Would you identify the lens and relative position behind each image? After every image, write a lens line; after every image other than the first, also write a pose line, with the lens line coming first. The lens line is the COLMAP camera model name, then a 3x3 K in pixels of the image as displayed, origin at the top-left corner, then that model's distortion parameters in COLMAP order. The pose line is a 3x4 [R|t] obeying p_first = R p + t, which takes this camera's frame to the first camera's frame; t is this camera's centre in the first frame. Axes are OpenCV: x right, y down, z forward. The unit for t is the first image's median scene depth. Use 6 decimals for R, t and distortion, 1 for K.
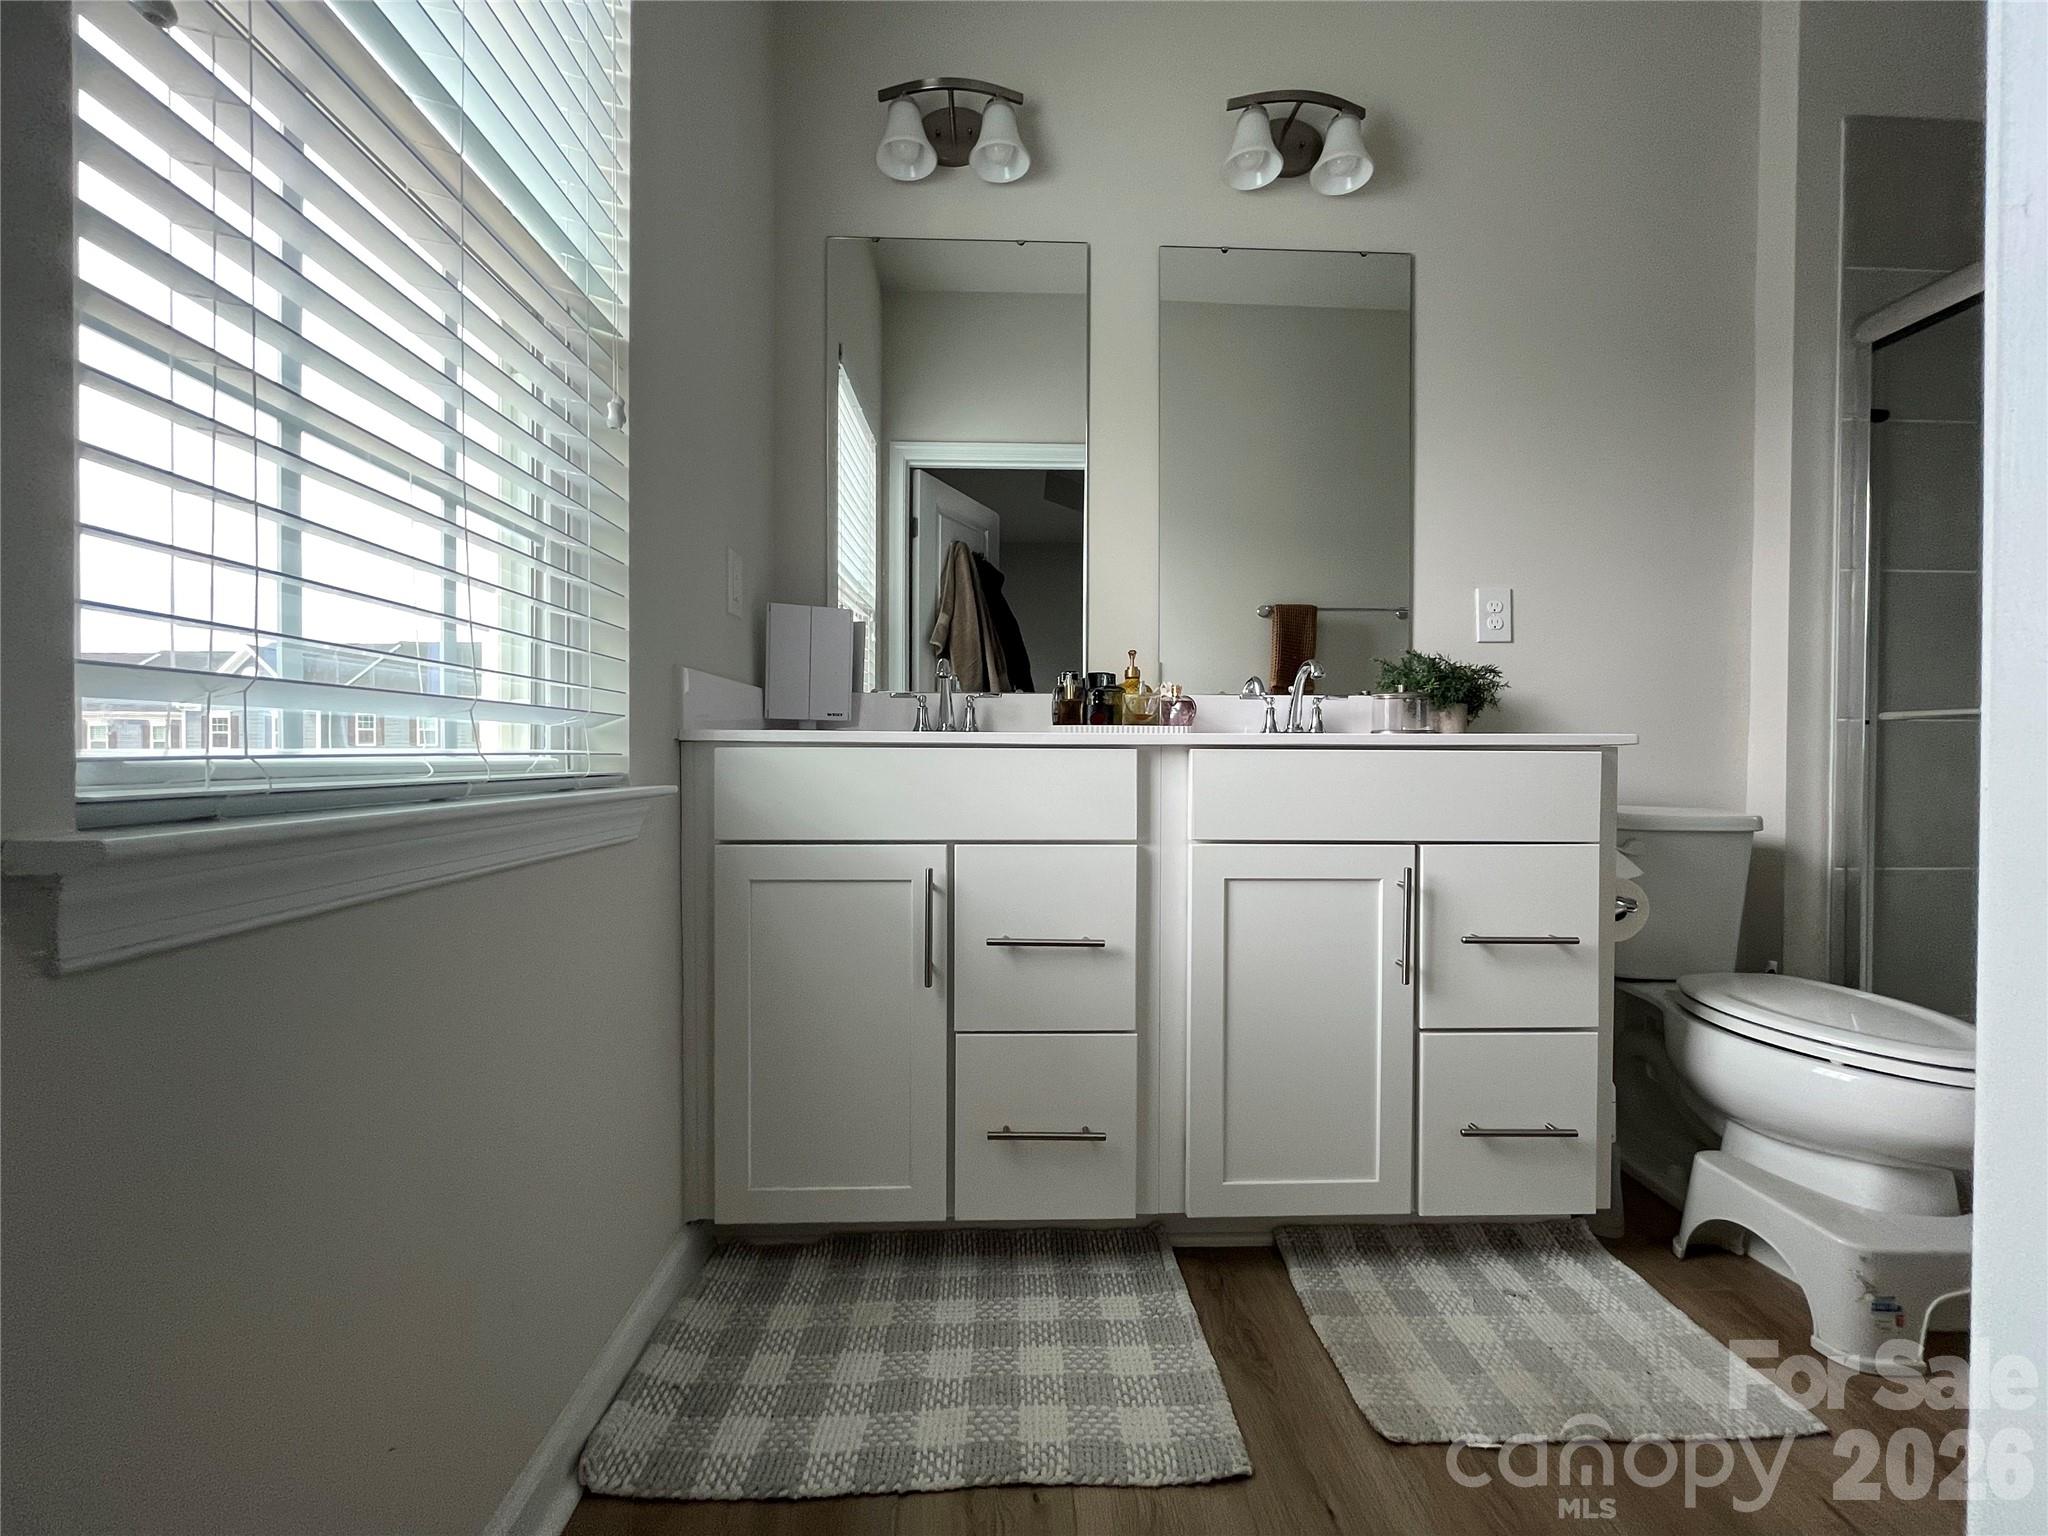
lens RADIAL K [[822.8, 0, 1027.2], [0, 822.8, 765.0], [0, 0, 1]] dist [-0.003348, 0.000082]
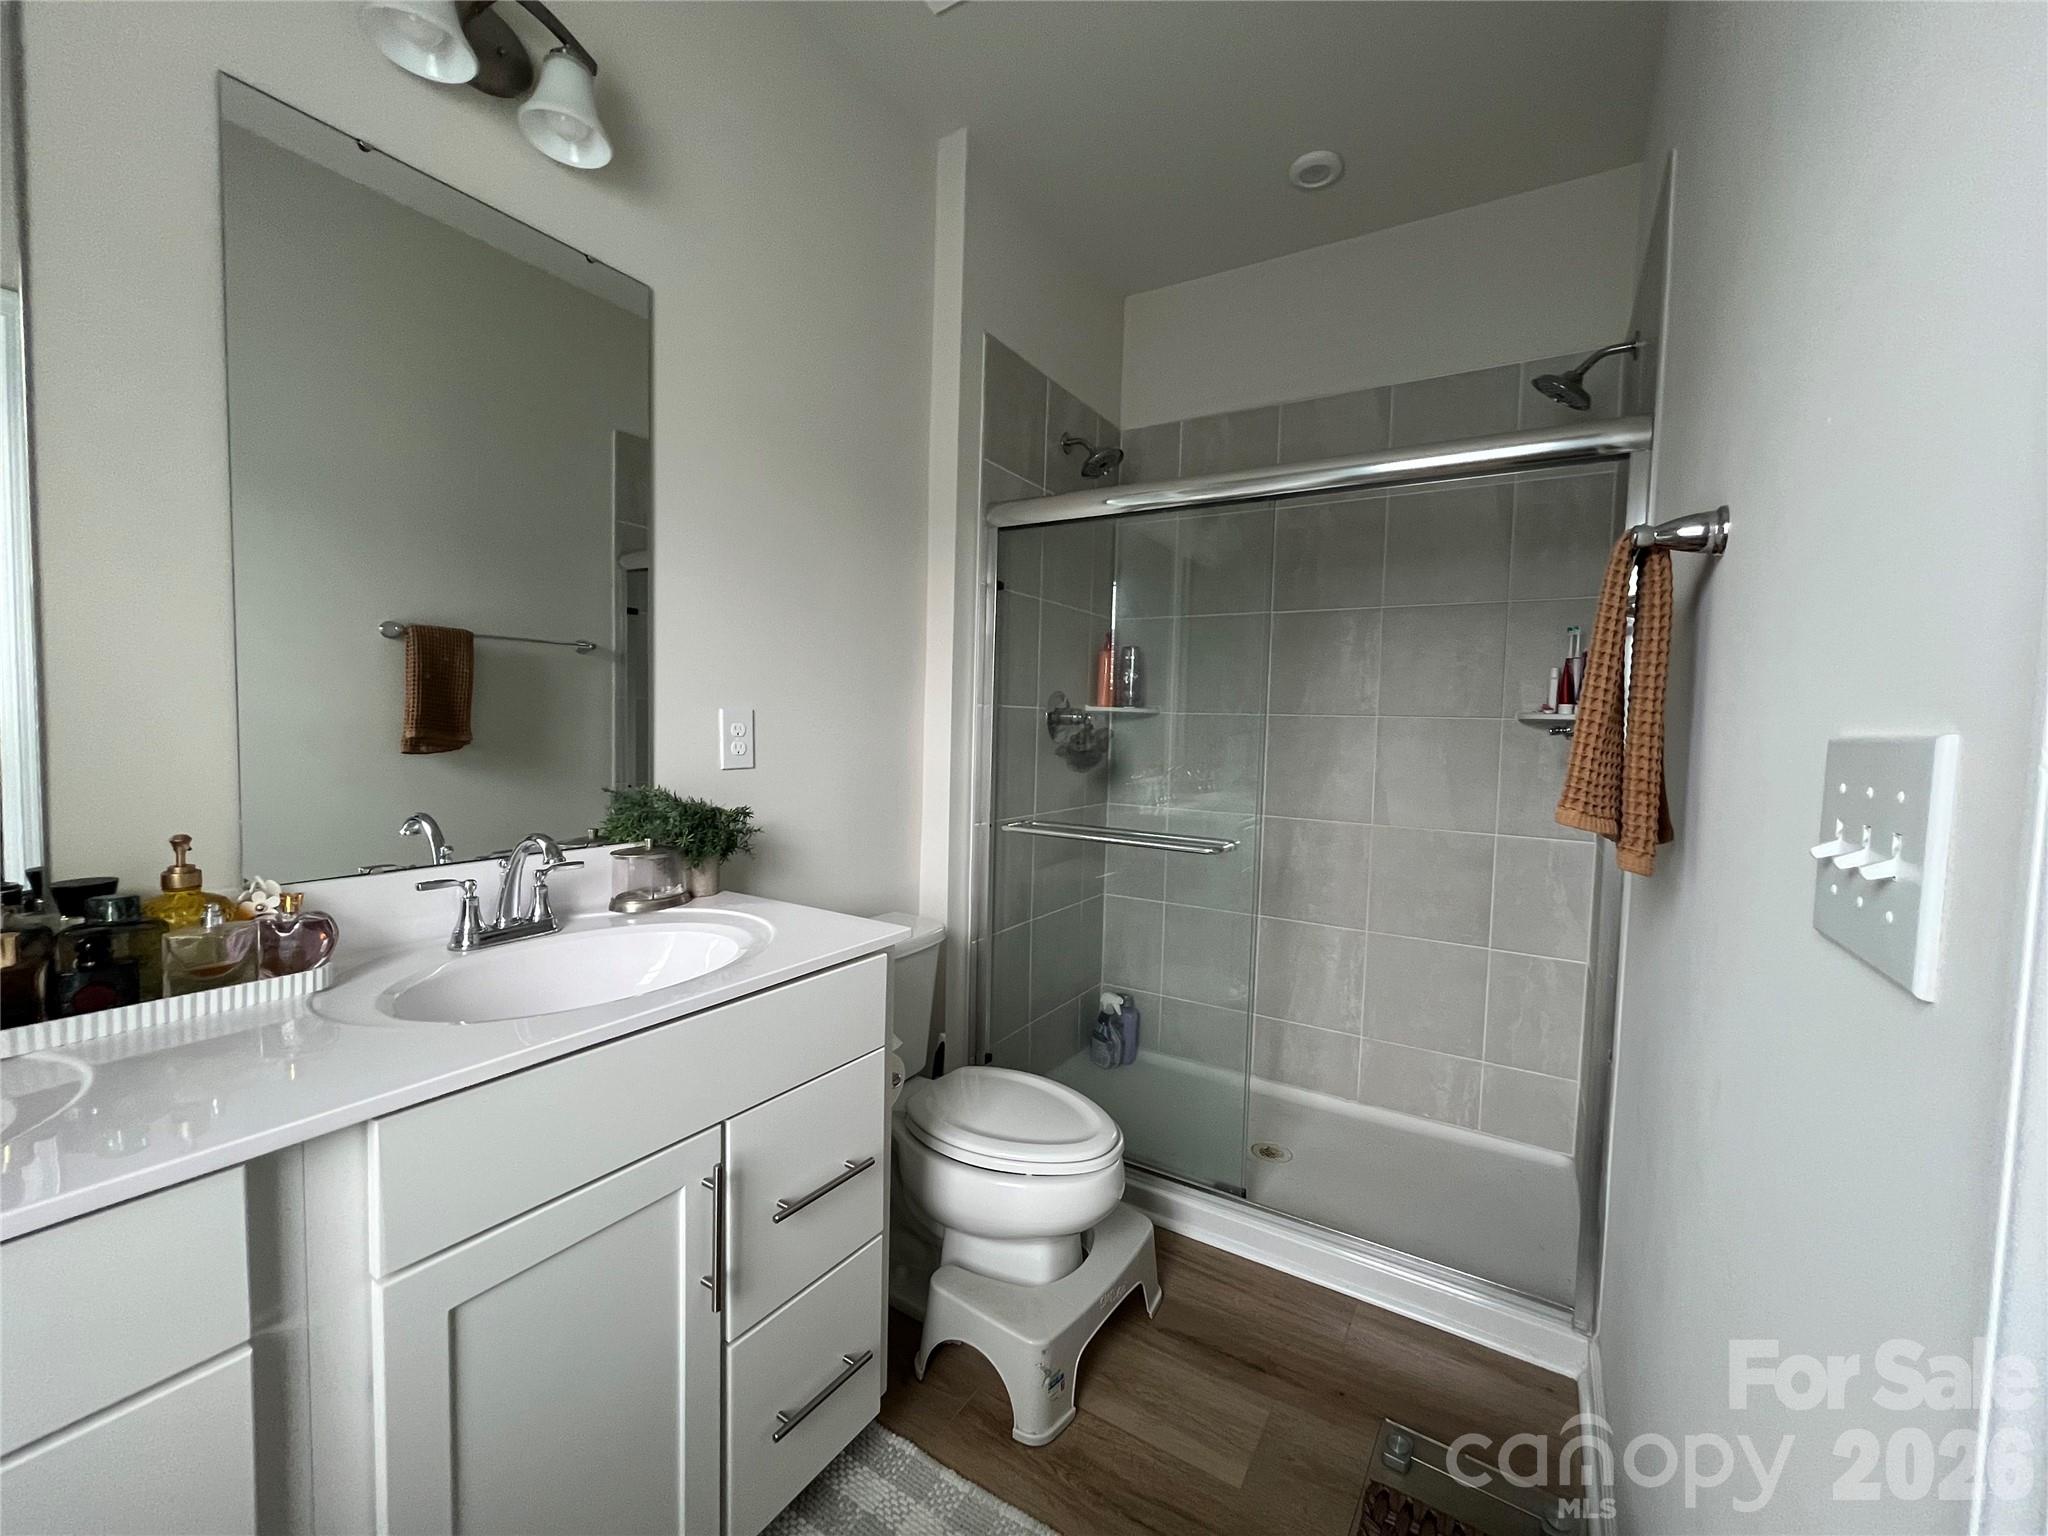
lens RADIAL K [[822.8, 0, 1022.6], [0, 822.8, 767.0], [0, 0, 1]] dist [-0.003348, 0.000082]
pose [[0.562047, -0.034534, 0.826384, -0.002679], [-0.012643, 0.998653, 0.050332, -0.213844], [-0.827008, -0.038737, 0.560853, 0.249910]]
